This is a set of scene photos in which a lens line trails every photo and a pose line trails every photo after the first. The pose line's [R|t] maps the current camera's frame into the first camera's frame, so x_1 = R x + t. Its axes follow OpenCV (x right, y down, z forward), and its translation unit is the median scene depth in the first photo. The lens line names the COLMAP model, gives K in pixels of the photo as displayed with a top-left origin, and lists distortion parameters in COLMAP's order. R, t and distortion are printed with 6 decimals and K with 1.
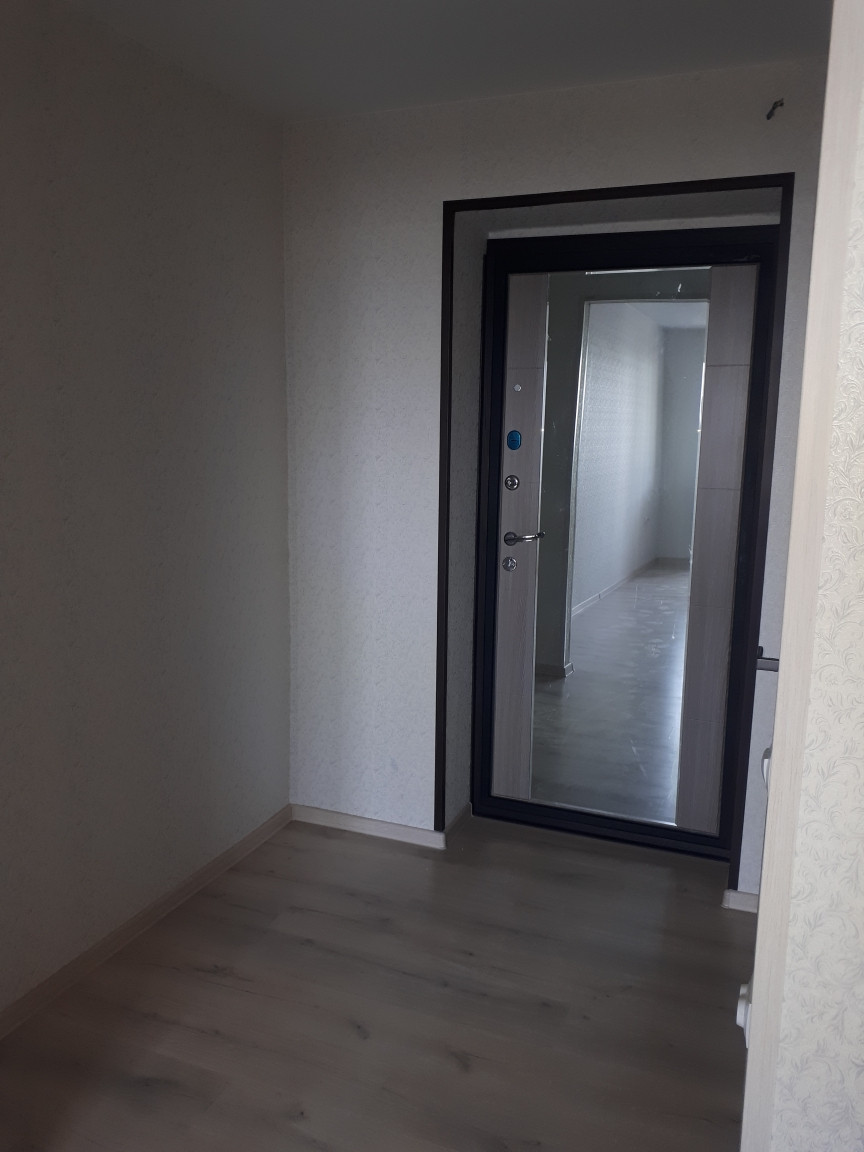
lens RADIAL K [[928.7, 0, 430.0], [0, 928.7, 577.3], [0, 0, 1]] dist [0.032506, -0.011681]
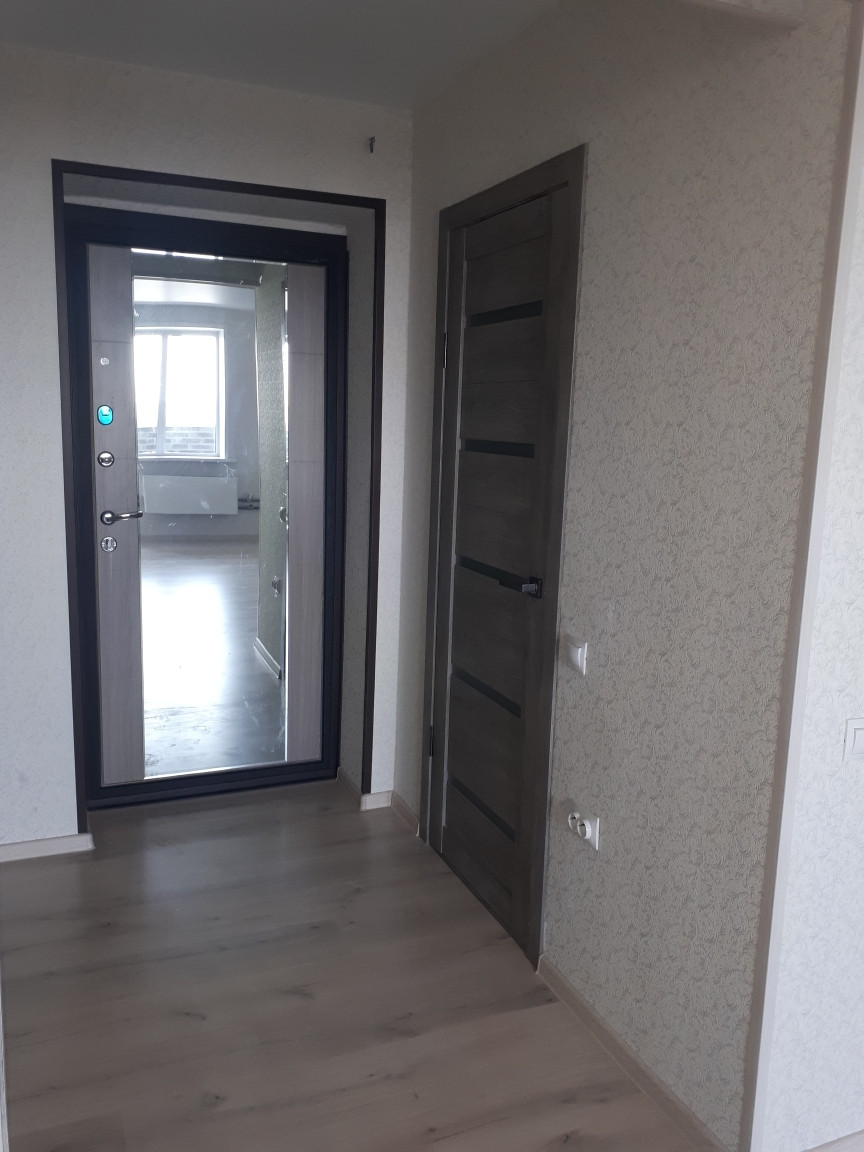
lens RADIAL K [[928.7, 0, 429.4], [0, 928.7, 574.9], [0, 0, 1]] dist [0.032506, -0.011681]
pose [[0.713992, -0.119971, 0.689798, -0.399505], [0.100577, 0.992567, 0.068524, -0.018414], [-0.692892, 0.020452, 0.720751, 0.074896]]
